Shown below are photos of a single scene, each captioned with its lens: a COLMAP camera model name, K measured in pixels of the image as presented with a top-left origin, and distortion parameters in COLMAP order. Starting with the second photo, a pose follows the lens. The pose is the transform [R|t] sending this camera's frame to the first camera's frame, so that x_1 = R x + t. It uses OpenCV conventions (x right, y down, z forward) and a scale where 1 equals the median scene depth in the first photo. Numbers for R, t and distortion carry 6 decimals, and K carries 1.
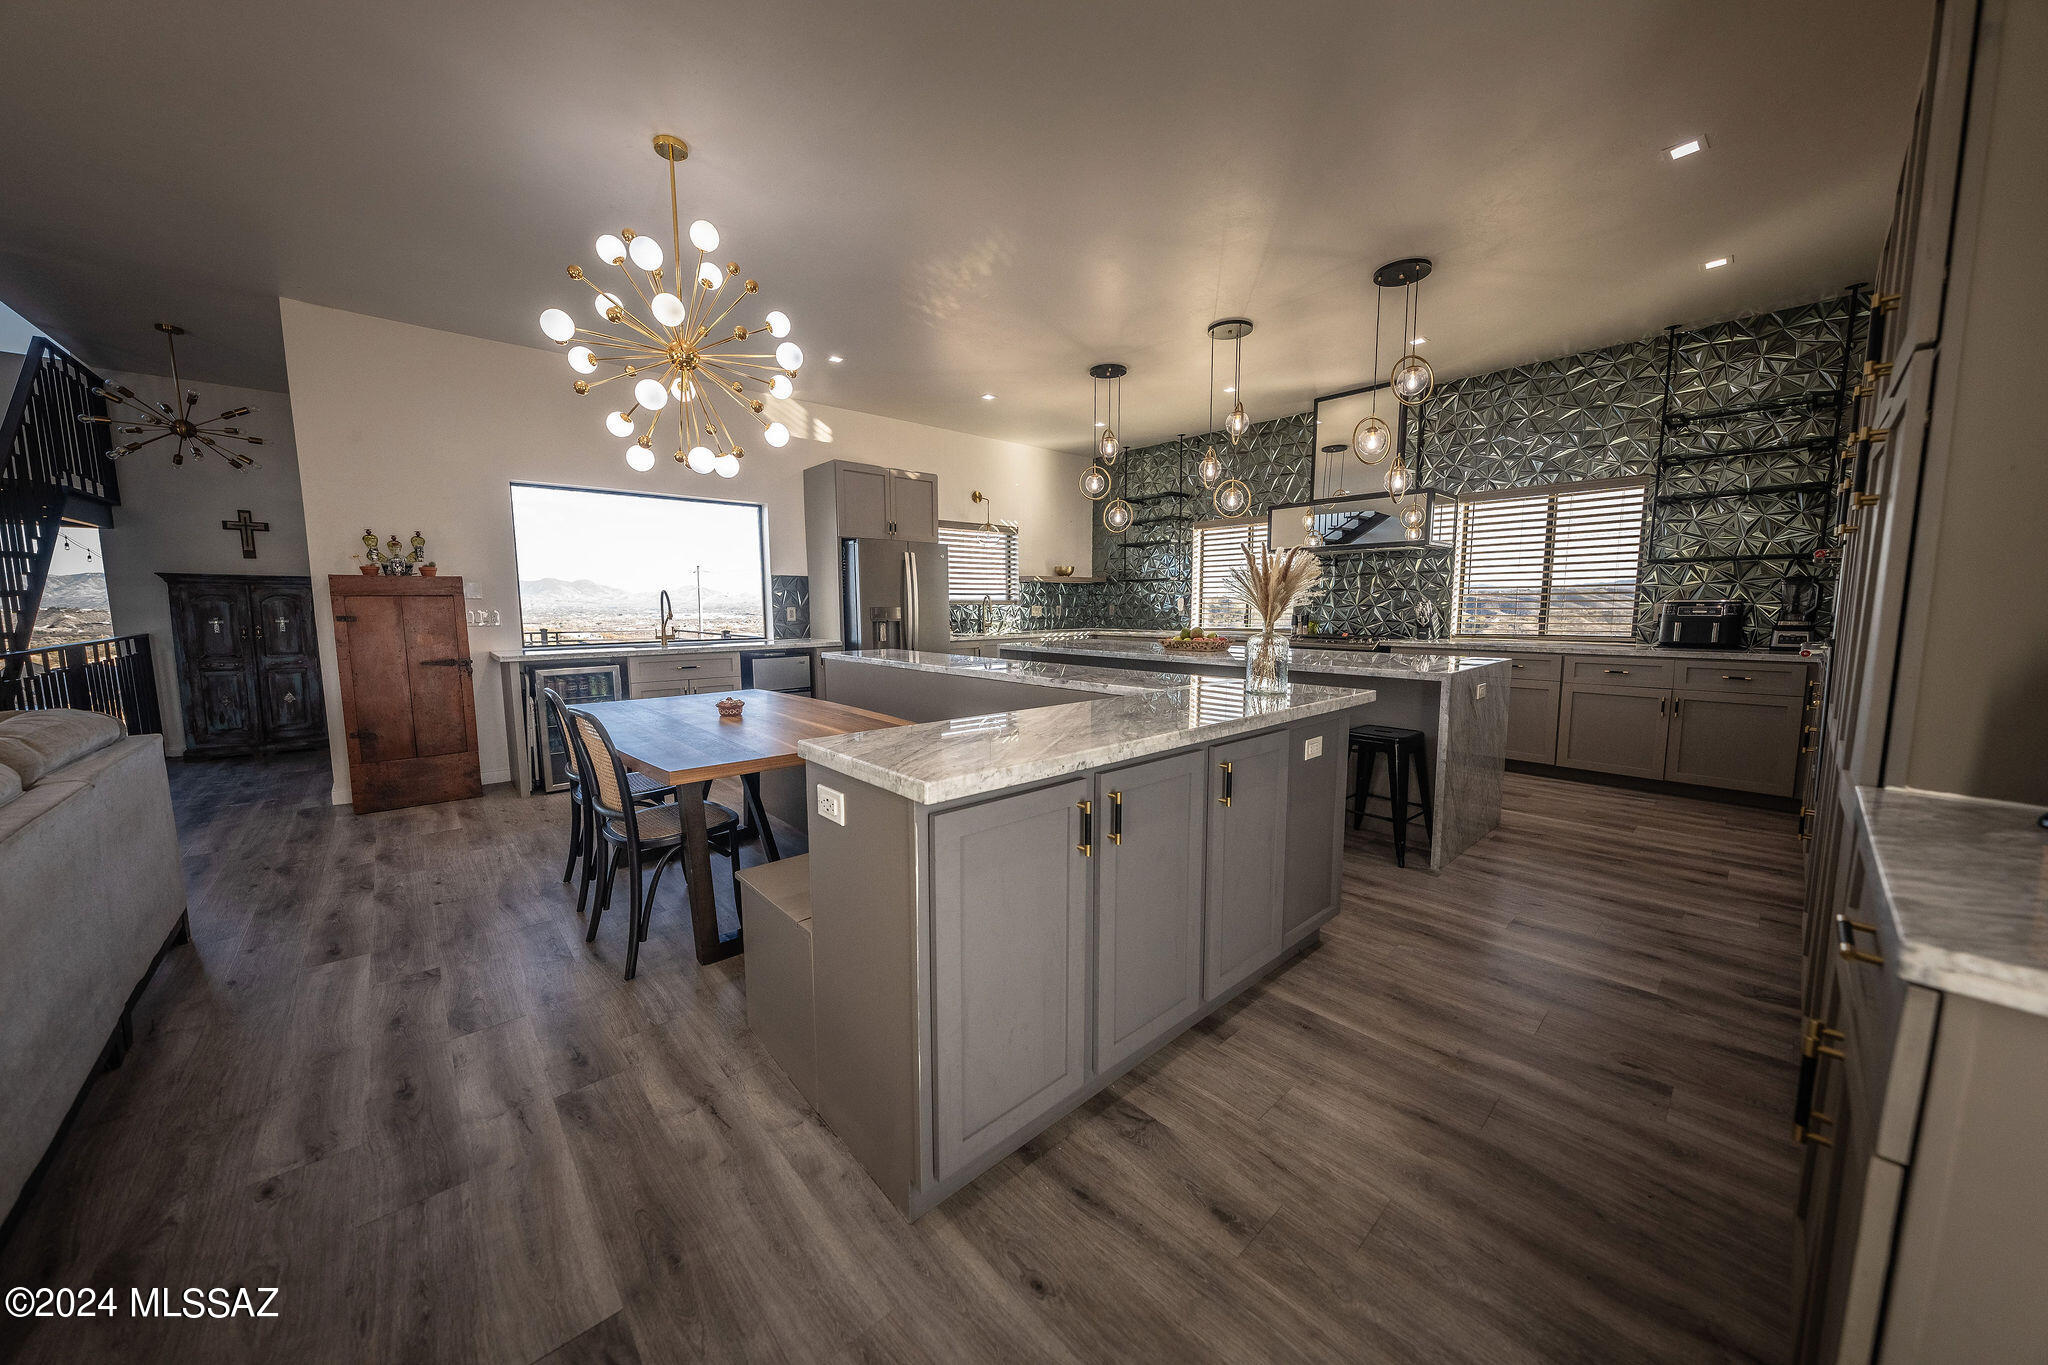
lens RADIAL K [[692.0, 0, 1029.4], [0, 692.0, 685.3], [0, 0, 1]] dist [-0.006654, 0.001260]
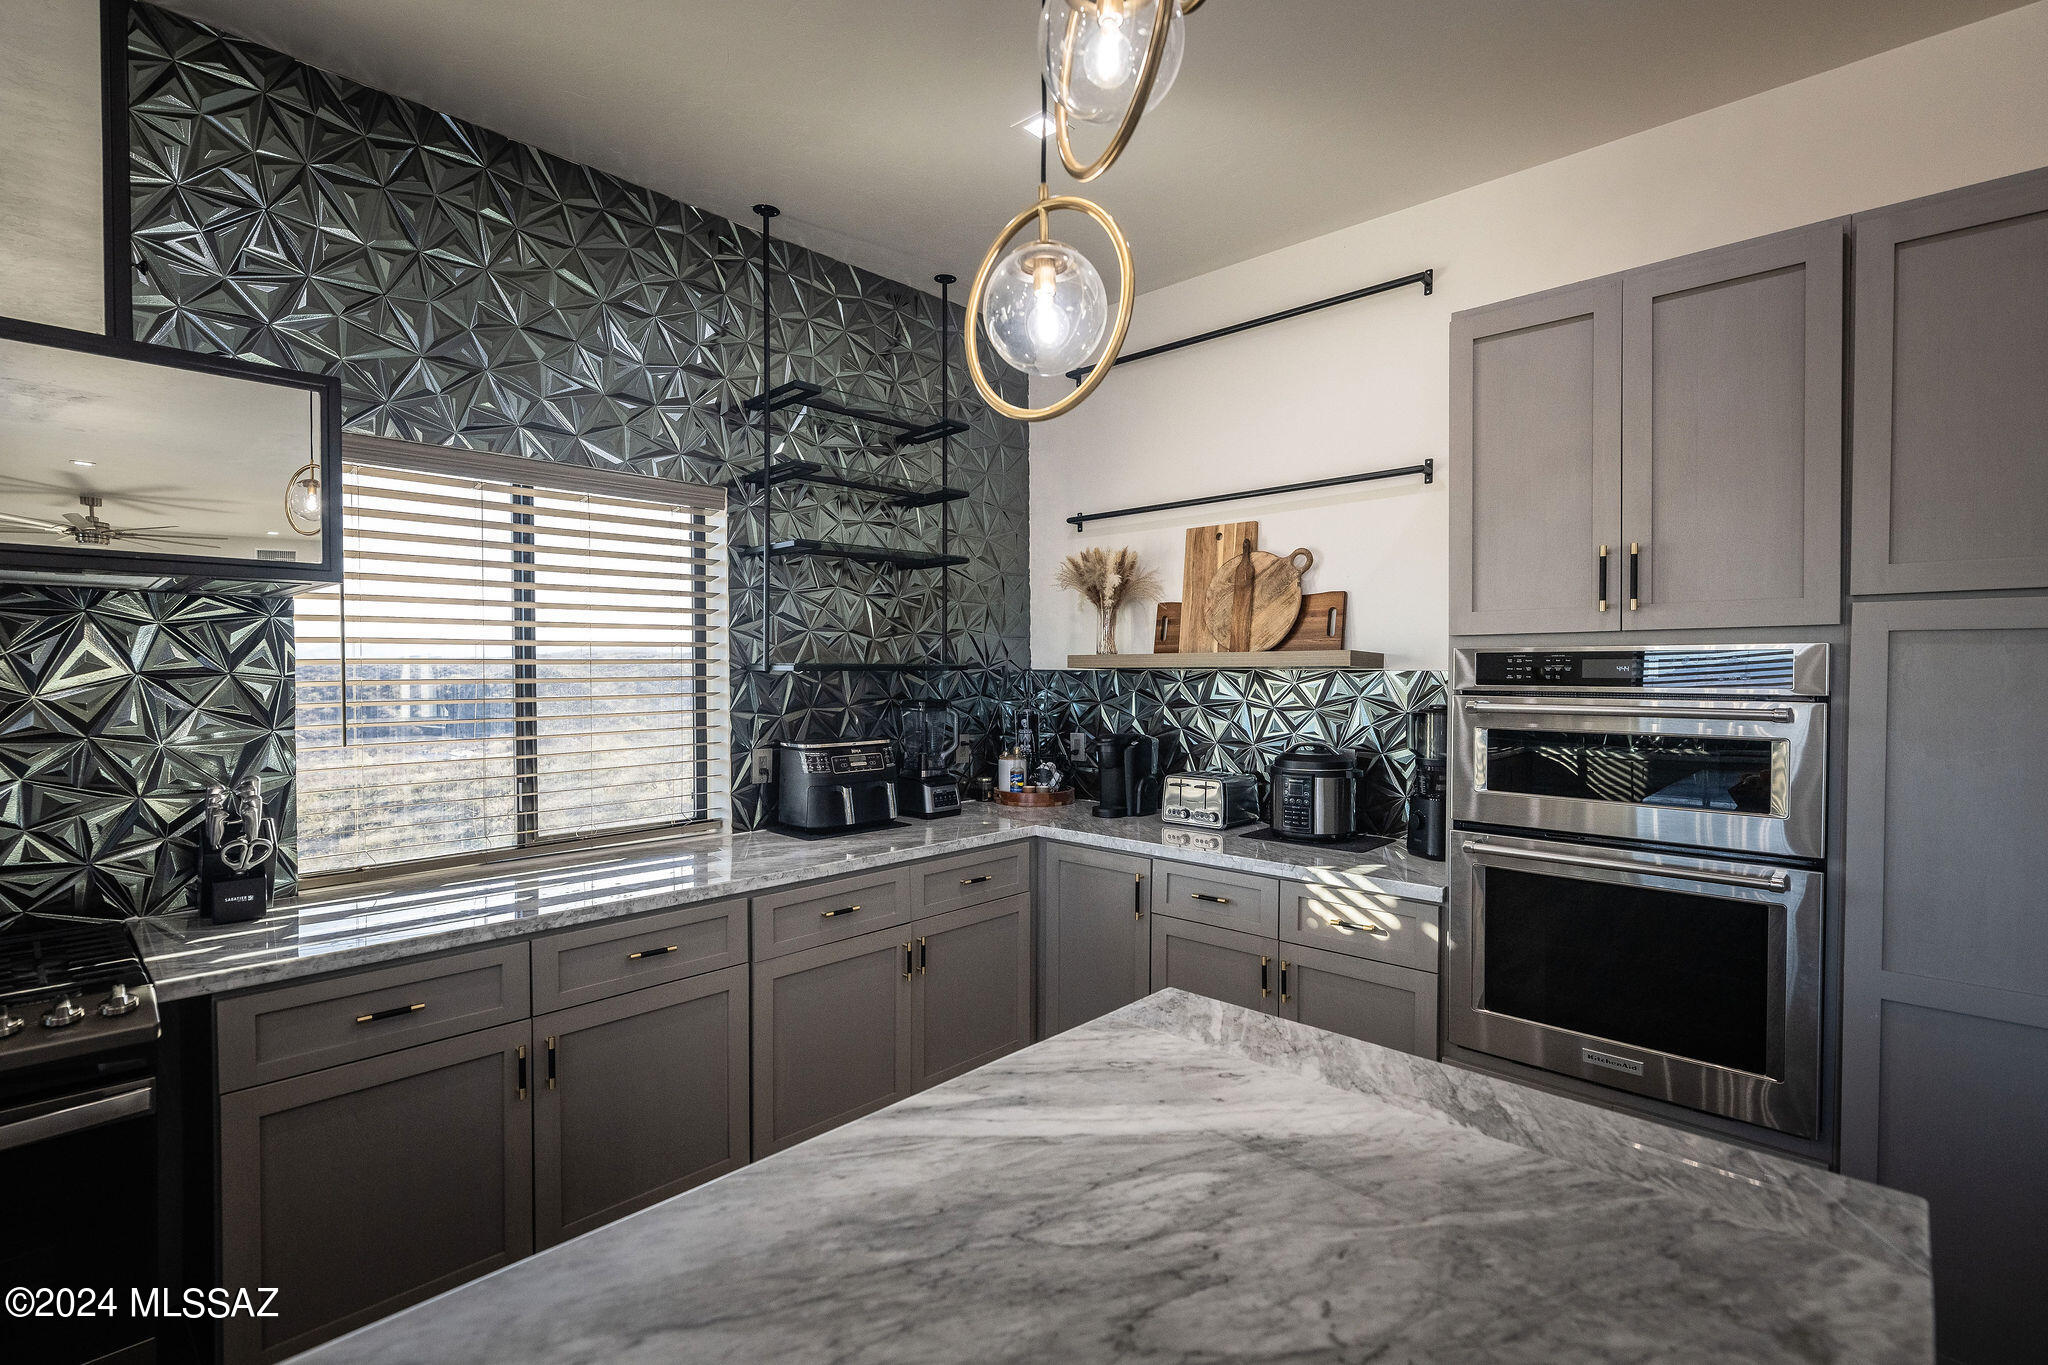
lens RADIAL K [[966.6, 0, 1035.1], [0, 966.6, 694.8], [0, 0, 1]] dist [0.003995, -0.001544]
pose [[-0.089941, -0.020282, 0.995741, 0.170246], [0.117067, 0.992647, 0.030793, -0.132666], [-0.989043, 0.119338, -0.086905, 0.732519]]
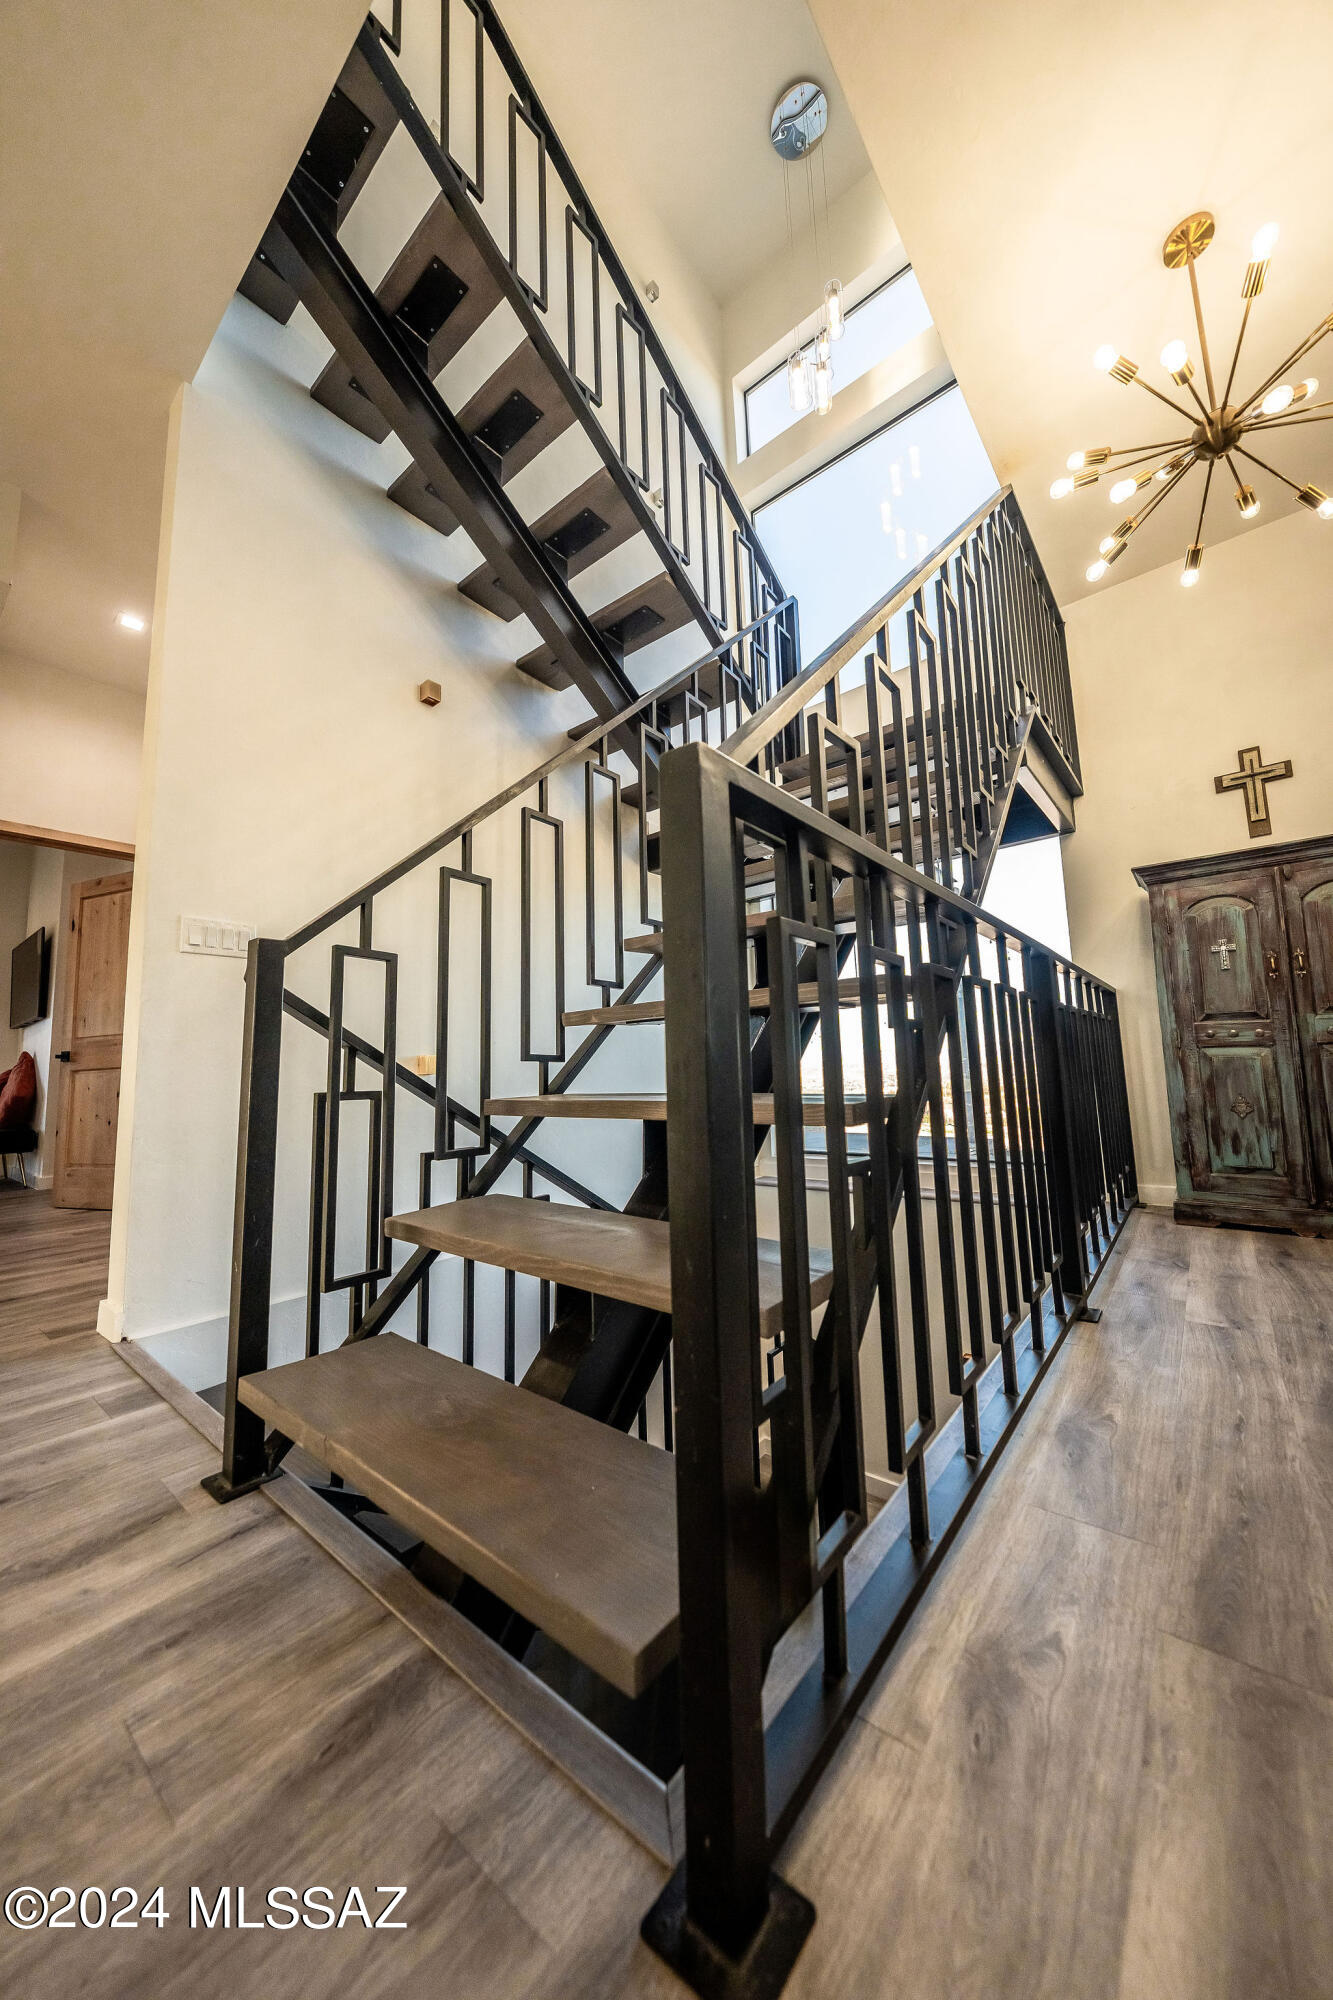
lens RADIAL K [[675.8, 0, 694.4], [0, 675.8, 991.1], [0, 0, 1]] dist [-0.006654, 0.001260]
pose [[0.154465, -0.113960, -0.981404, -0.727594], [-0.076414, 0.988972, -0.126866, 0.029541], [0.985039, 0.094589, 0.144053, 0.525667]]
